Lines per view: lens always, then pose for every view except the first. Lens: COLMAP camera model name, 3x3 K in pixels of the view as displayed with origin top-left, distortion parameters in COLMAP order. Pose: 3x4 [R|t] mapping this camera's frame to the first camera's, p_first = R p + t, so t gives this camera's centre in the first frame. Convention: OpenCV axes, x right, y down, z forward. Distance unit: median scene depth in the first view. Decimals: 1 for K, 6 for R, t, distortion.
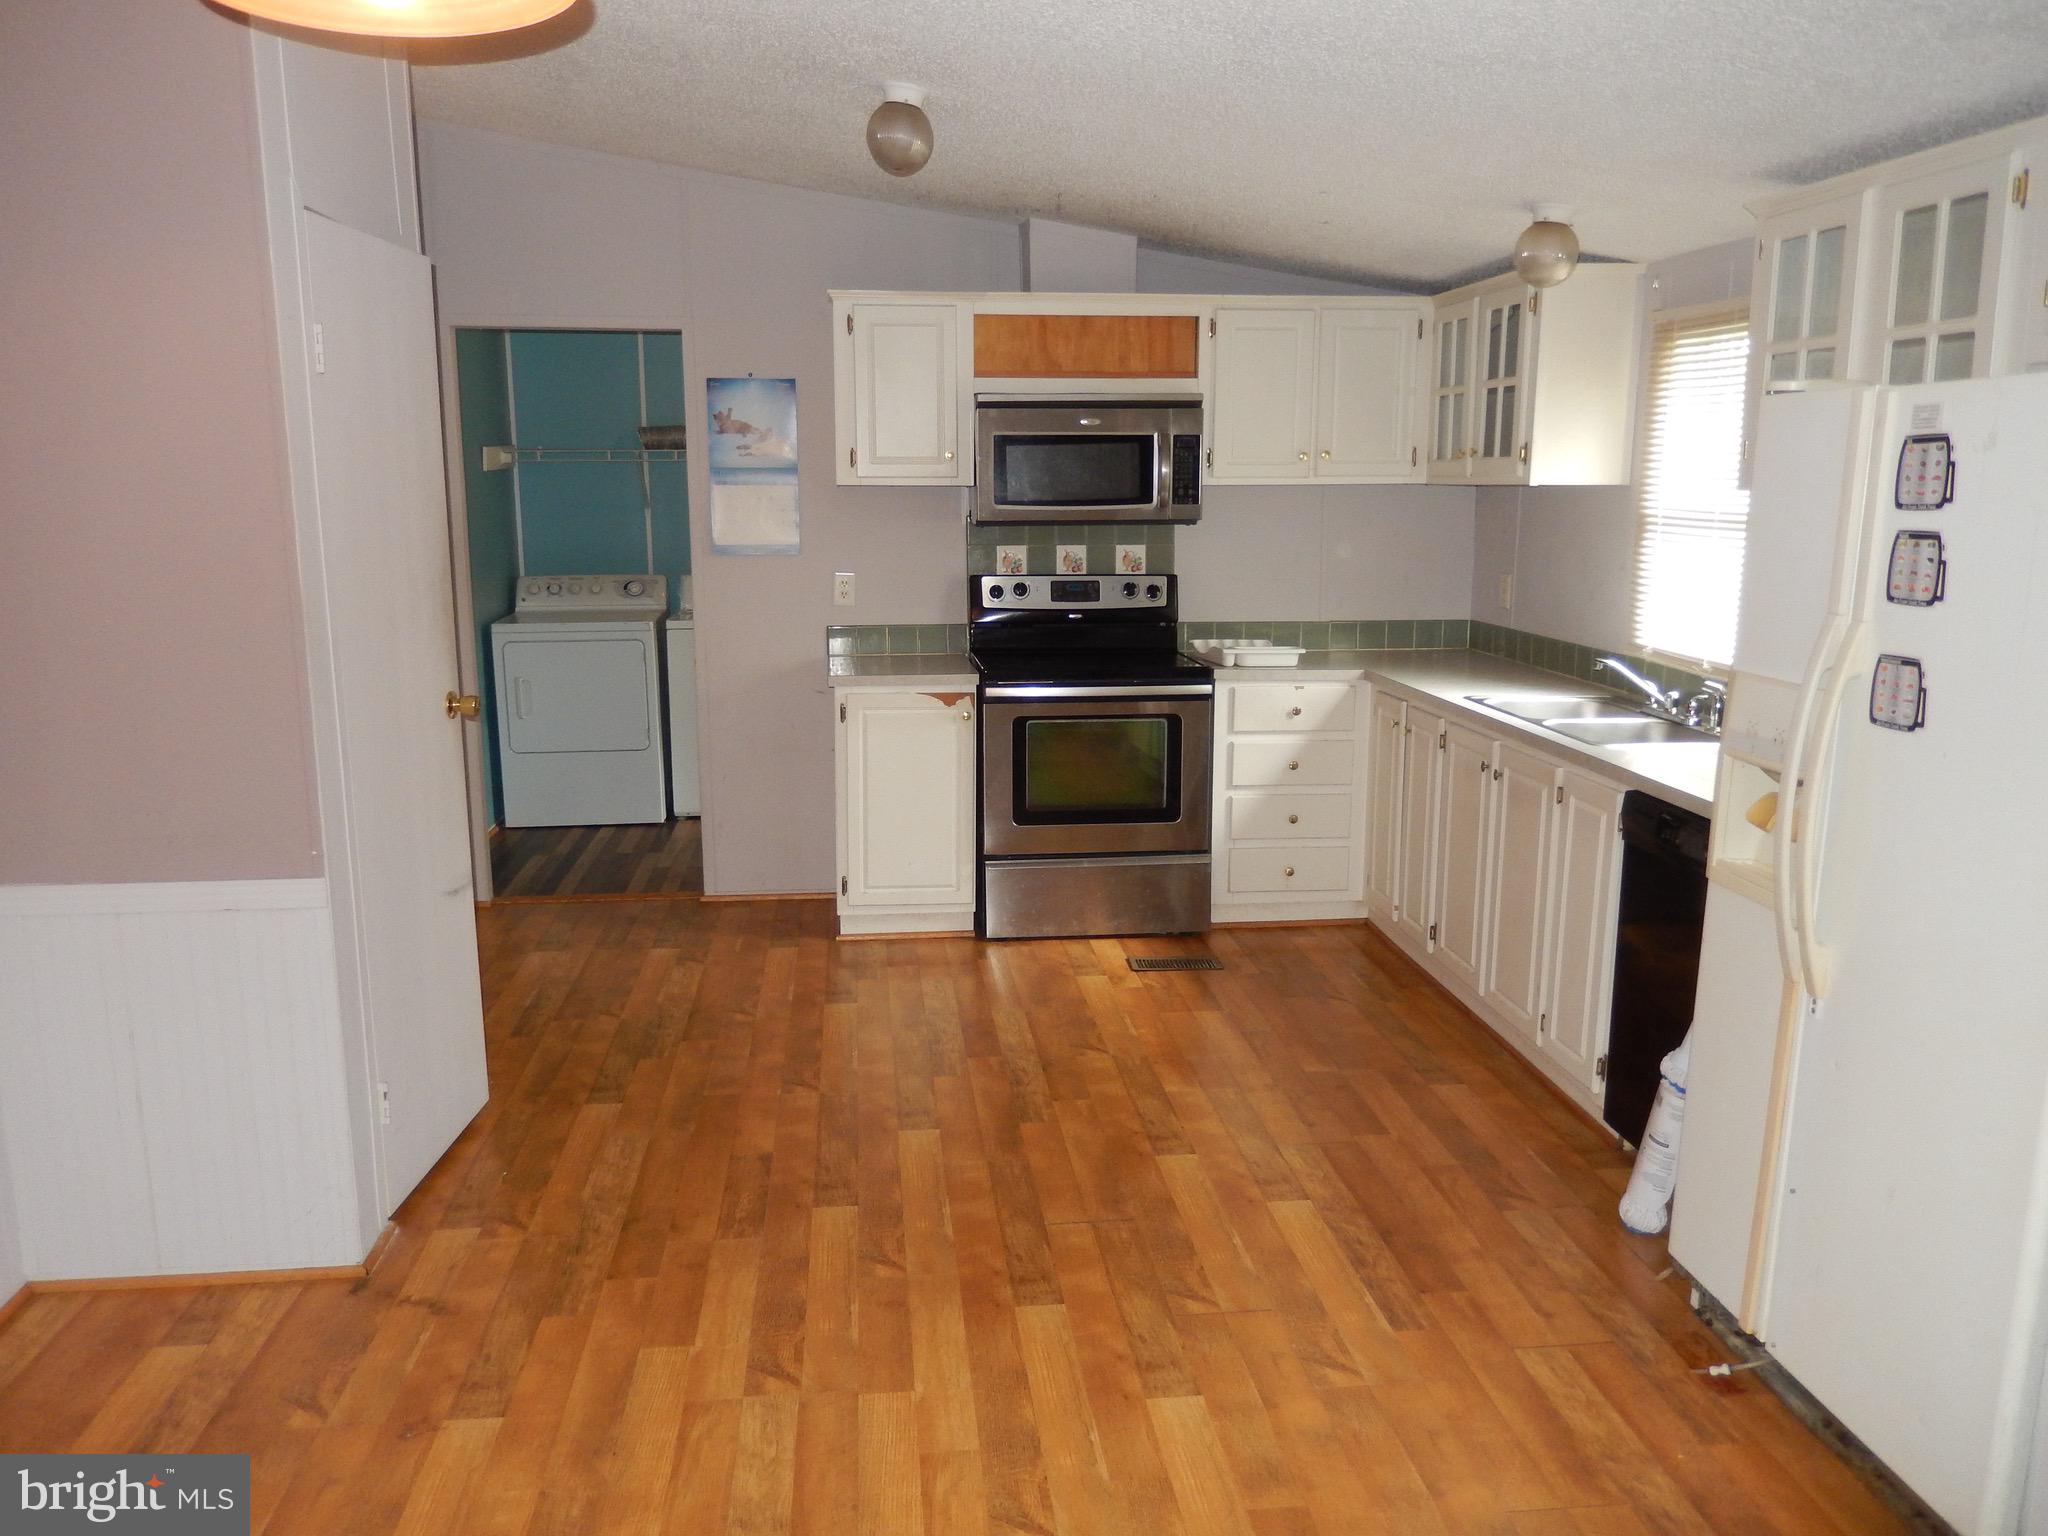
lens RADIAL K [[1548.5, 0, 1028.9], [0, 1548.5, 776.3], [0, 0, 1]] dist [0.011688, -0.007357]
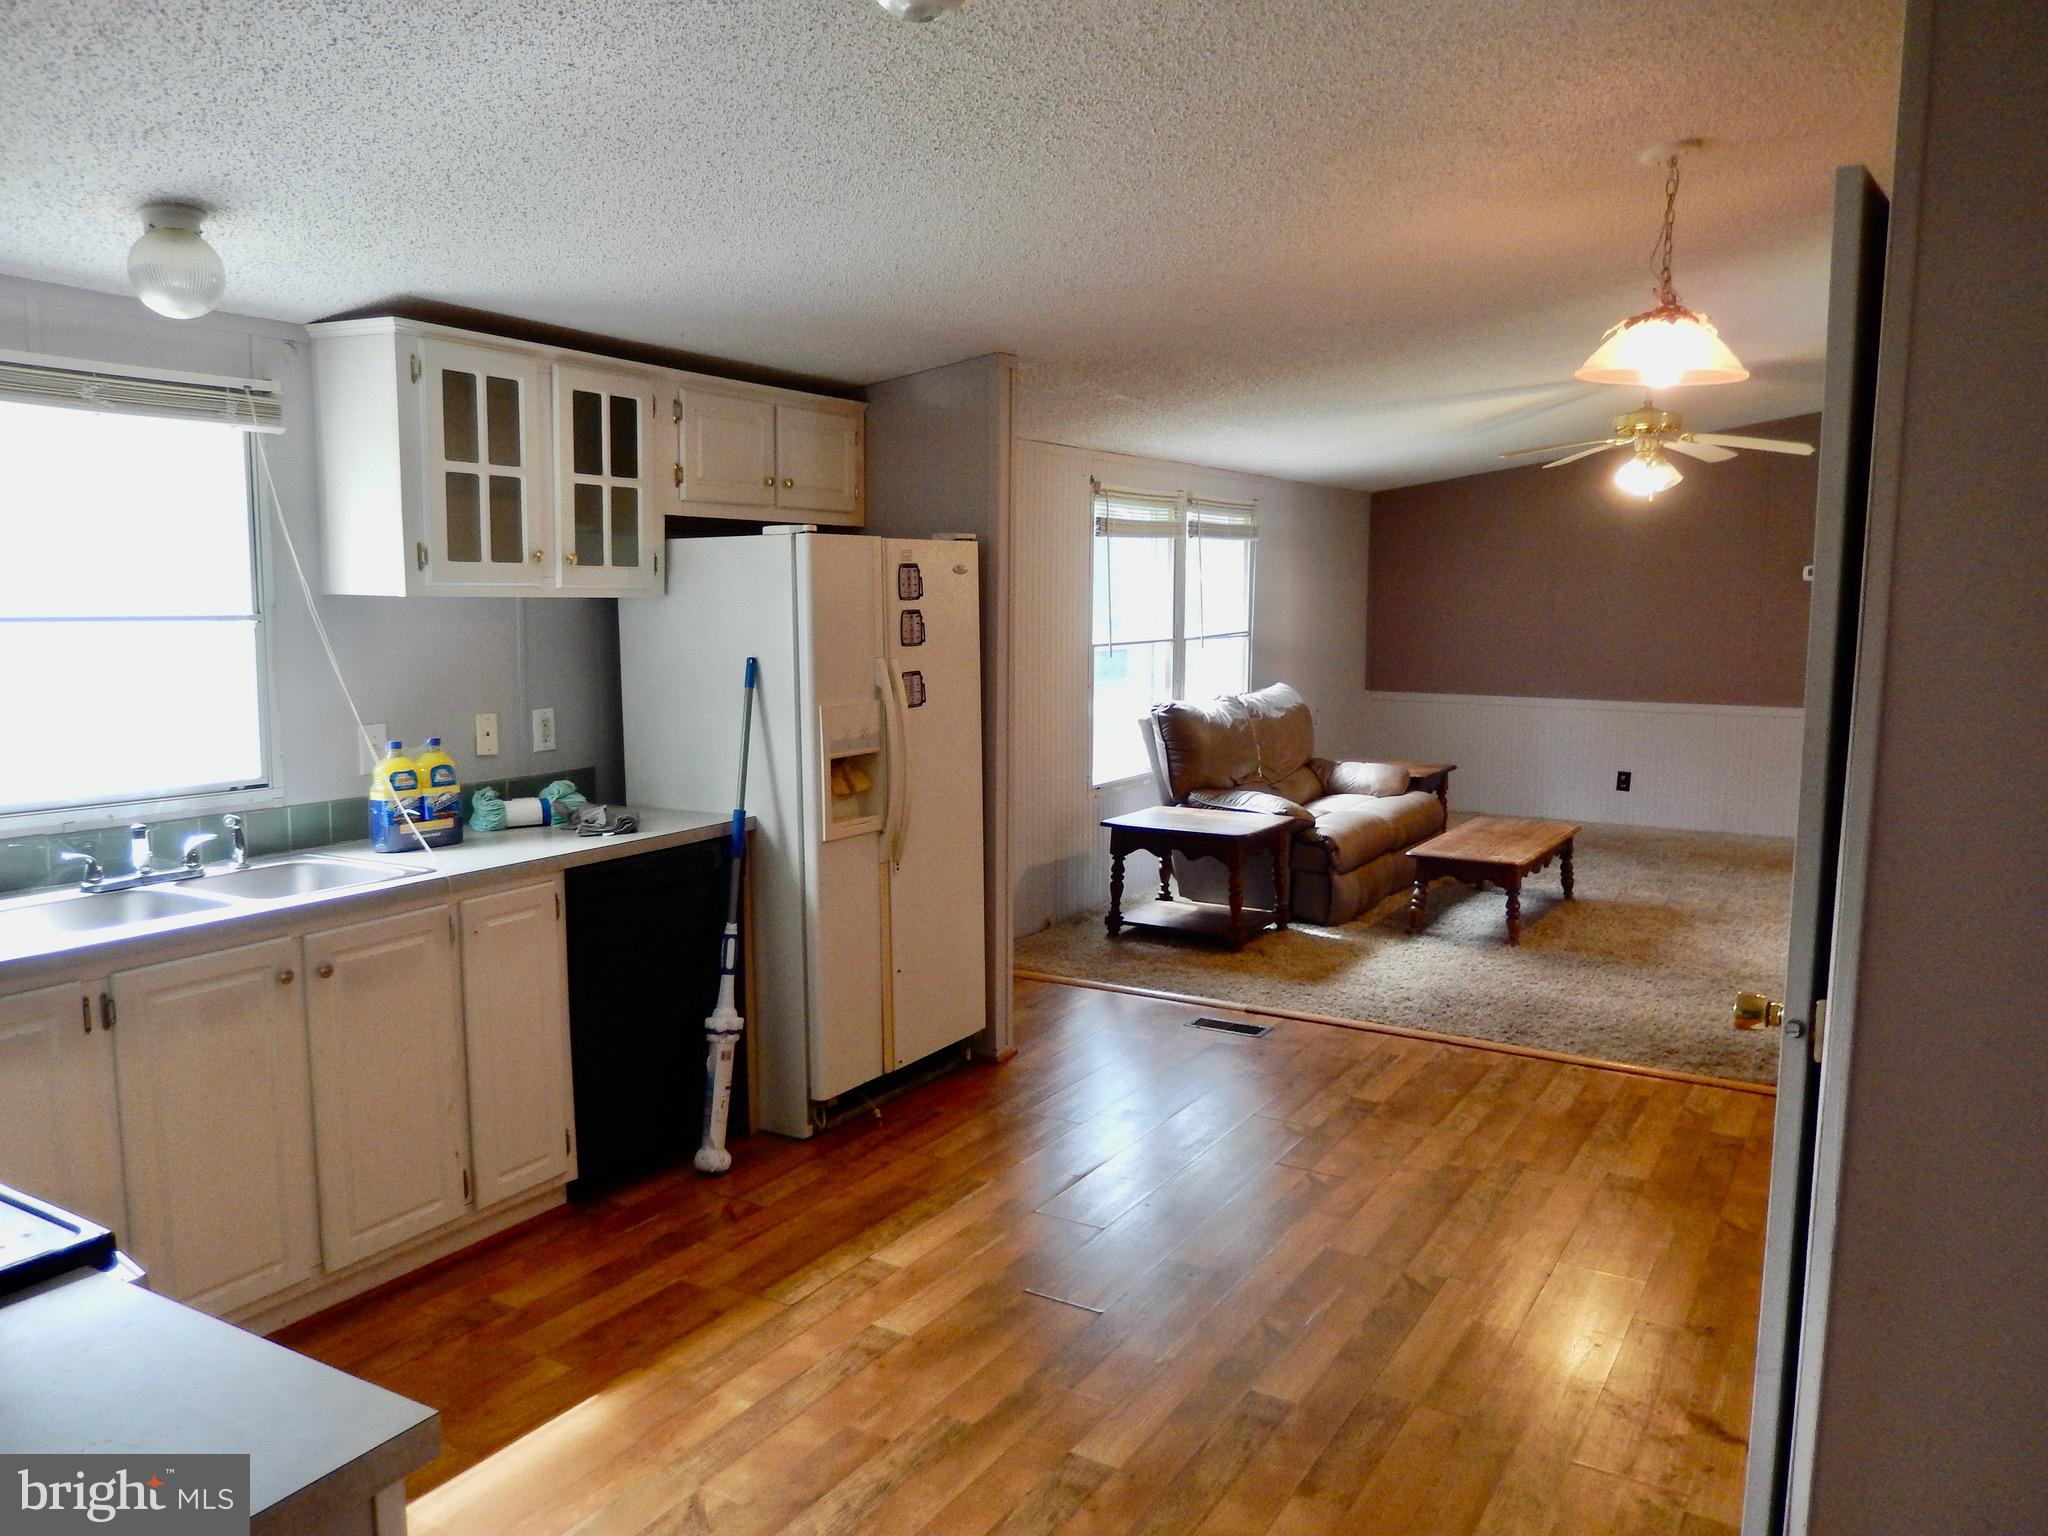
lens RADIAL K [[1548.5, 0, 1028.9], [0, 1548.5, 776.3], [0, 0, 1]] dist [0.011688, -0.007357]
pose [[-0.804485, -0.075819, 0.589115, -0.524197], [0.108249, 0.956495, 0.270923, -0.328158], [-0.584026, 0.281725, -0.761278, 1.708534]]
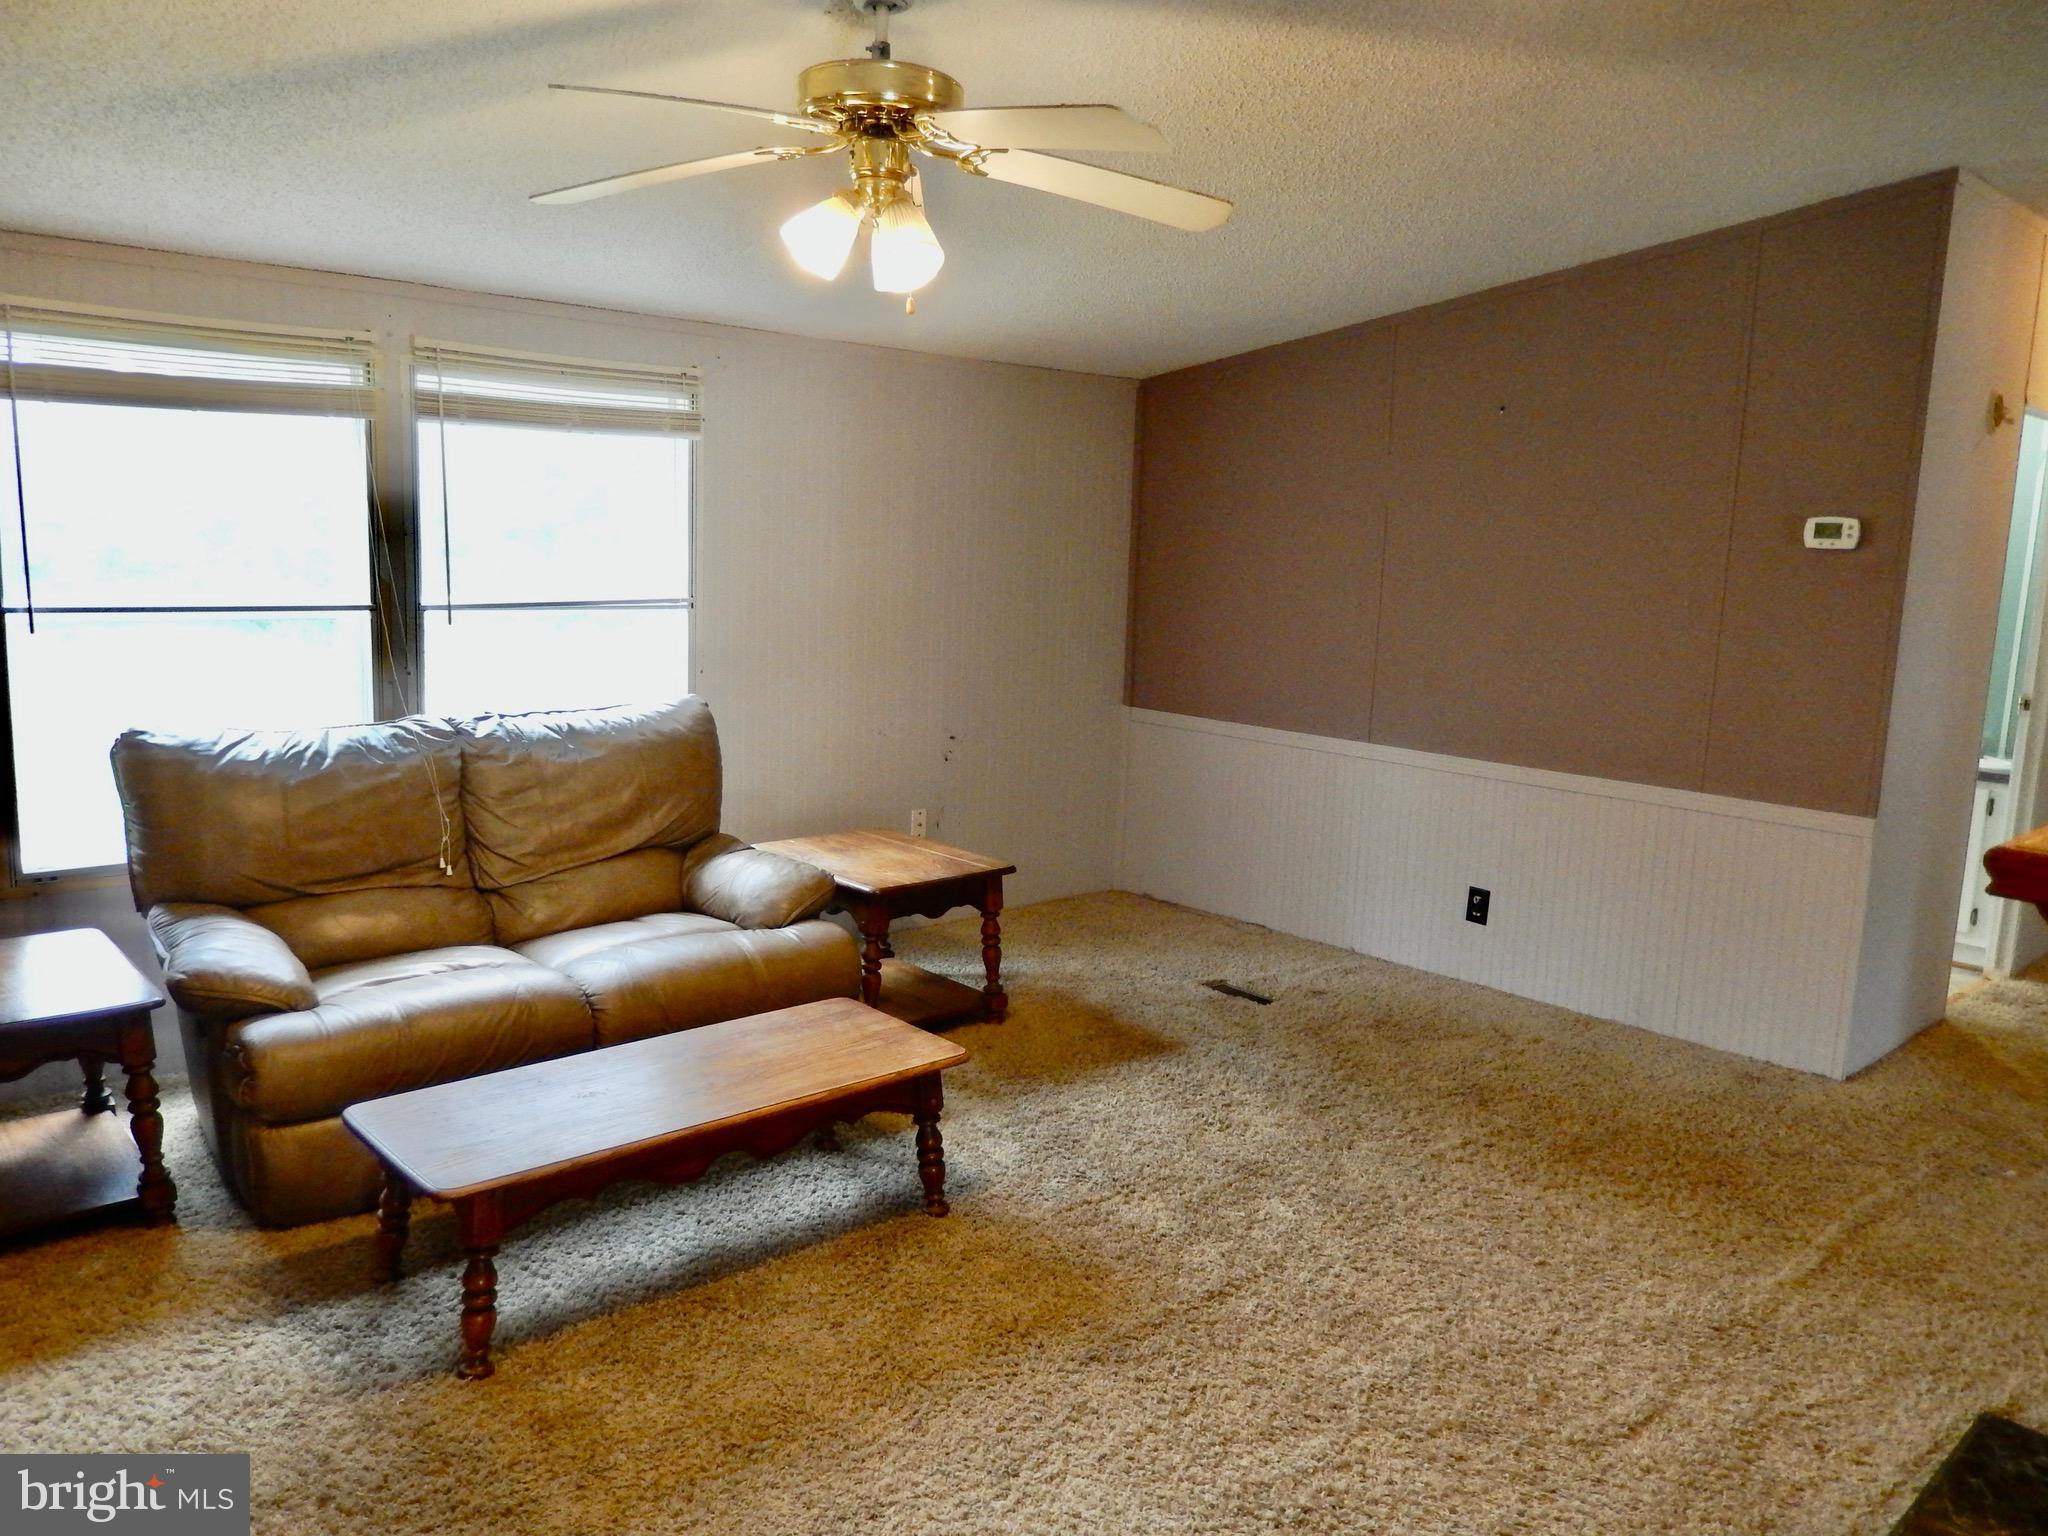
lens RADIAL K [[1548.5, 0, 1028.9], [0, 1548.5, 776.3], [0, 0, 1]] dist [0.011688, -0.007357]
pose [[-0.598477, -0.151749, 0.786637, -0.670251], [0.113462, 0.955945, 0.270732, -0.004821], [-0.793065, 0.251280, -0.554893, -0.022312]]
